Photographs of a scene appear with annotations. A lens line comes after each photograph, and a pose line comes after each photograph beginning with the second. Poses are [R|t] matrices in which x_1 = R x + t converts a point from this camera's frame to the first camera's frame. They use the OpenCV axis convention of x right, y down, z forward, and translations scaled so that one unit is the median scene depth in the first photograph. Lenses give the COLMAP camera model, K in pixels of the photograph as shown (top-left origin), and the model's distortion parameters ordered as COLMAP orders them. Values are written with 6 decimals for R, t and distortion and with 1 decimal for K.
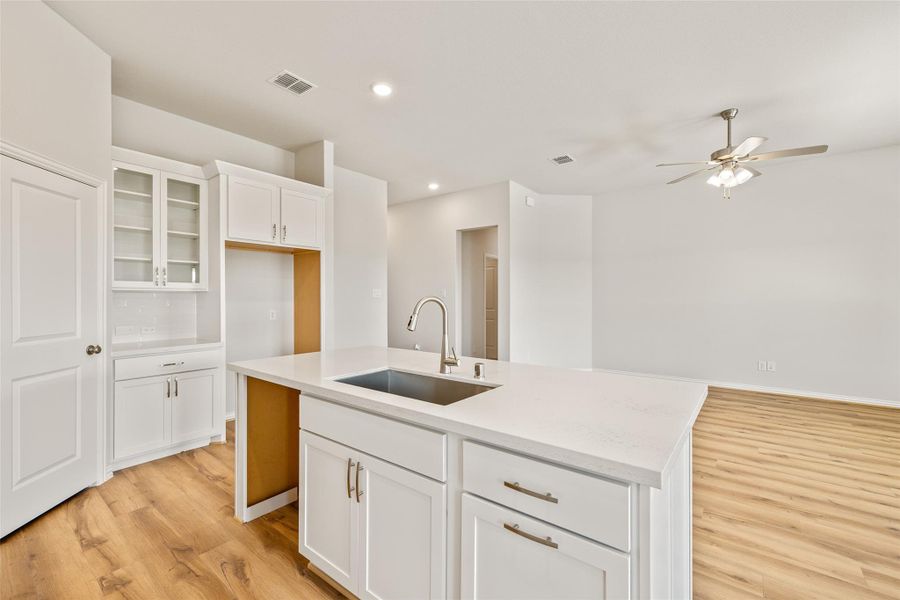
lens RADIAL K [[380.0, 0, 447.2], [0, 380.0, 298.8], [0, 0, 1]] dist [0.002086, 0.000005]
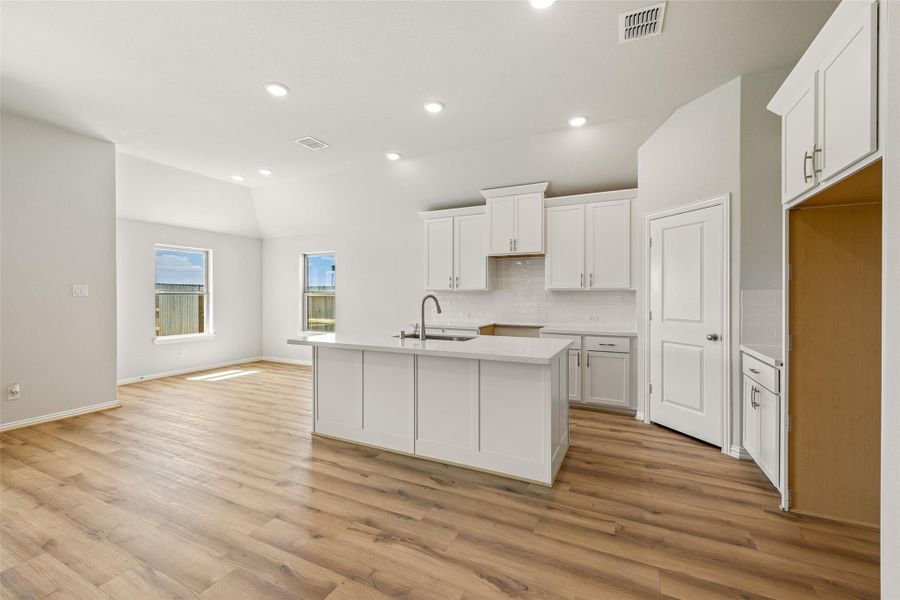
lens RADIAL K [[380.0, 0, 449.1], [0, 380.0, 294.3], [0, 0, 1]] dist [0.002086, 0.000005]
pose [[-0.976771, 0.000291, -0.214286, 0.145664], [0.000276, 1.000000, 0.000103, -0.005544], [0.214286, 0.000041, -0.976771, 1.599332]]
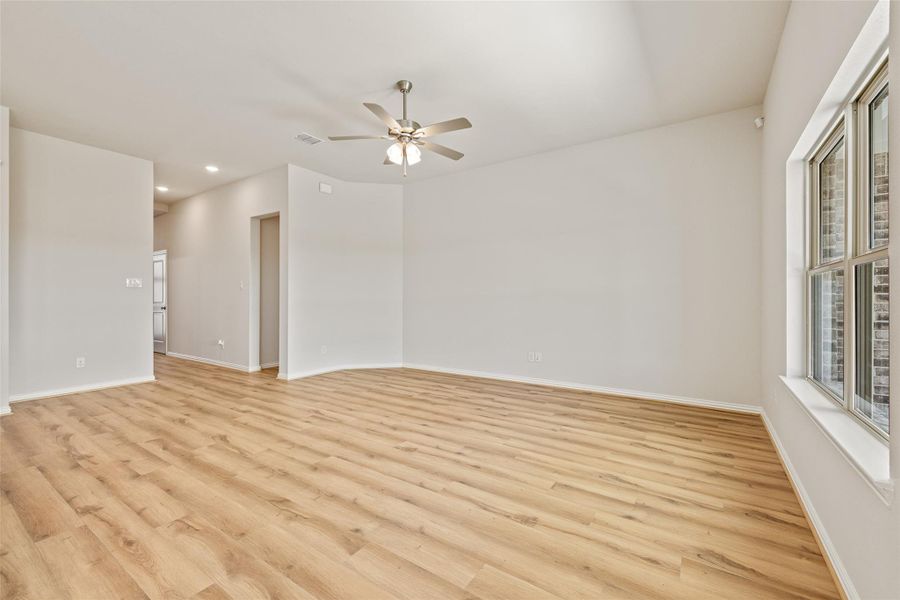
lens RADIAL K [[380.0, 0, 451.9], [0, 380.0, 294.5], [0, 0, 1]] dist [0.002086, 0.000005]
pose [[0.996957, 0.001291, 0.077945, 0.861771], [-0.000297, 0.999918, -0.012770, 0.043769], [-0.077956, 0.012708, 0.996876, 0.060926]]
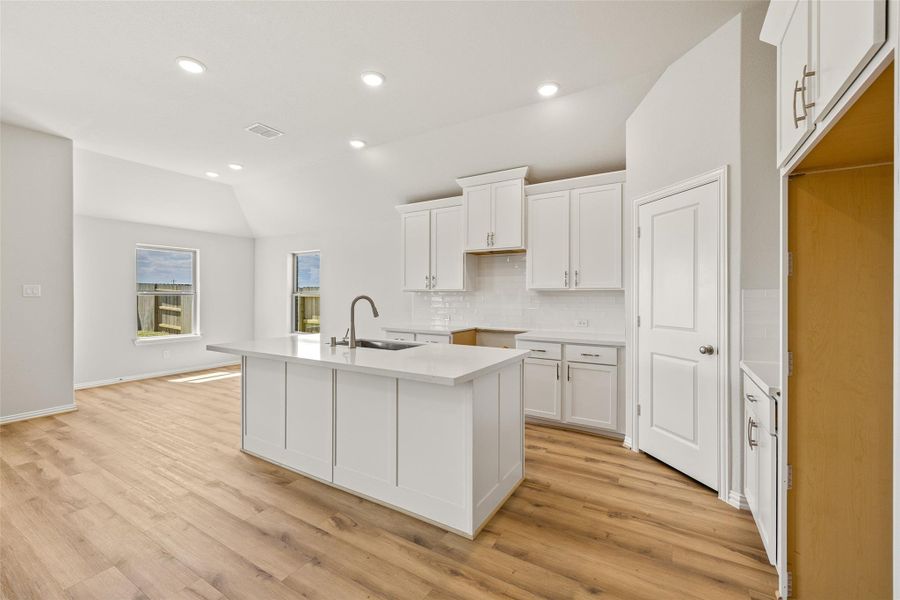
lens RADIAL K [[380.0, 0, 450.1], [0, 380.0, 293.8], [0, 0, 1]] dist [0.002086, 0.000005]
pose [[-0.992454, -0.001749, -0.122603, -0.117079], [-0.001237, 0.999990, -0.004250, -0.004391], [0.122609, -0.004066, -0.992447, 1.487864]]
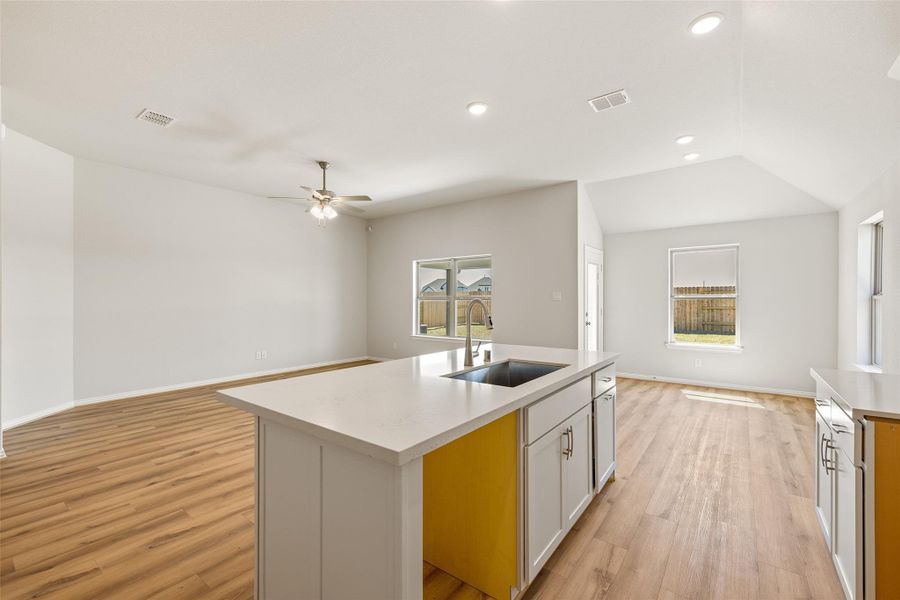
lens RADIAL K [[380.0, 0, 446.4], [0, 380.0, 303.3], [0, 0, 1]] dist [0.002086, 0.000005]
pose [[-0.019901, -0.006685, 0.999780, -0.686902], [0.004321, 0.999968, 0.006773, -0.001630], [-0.999793, 0.004455, -0.019872, 0.650629]]
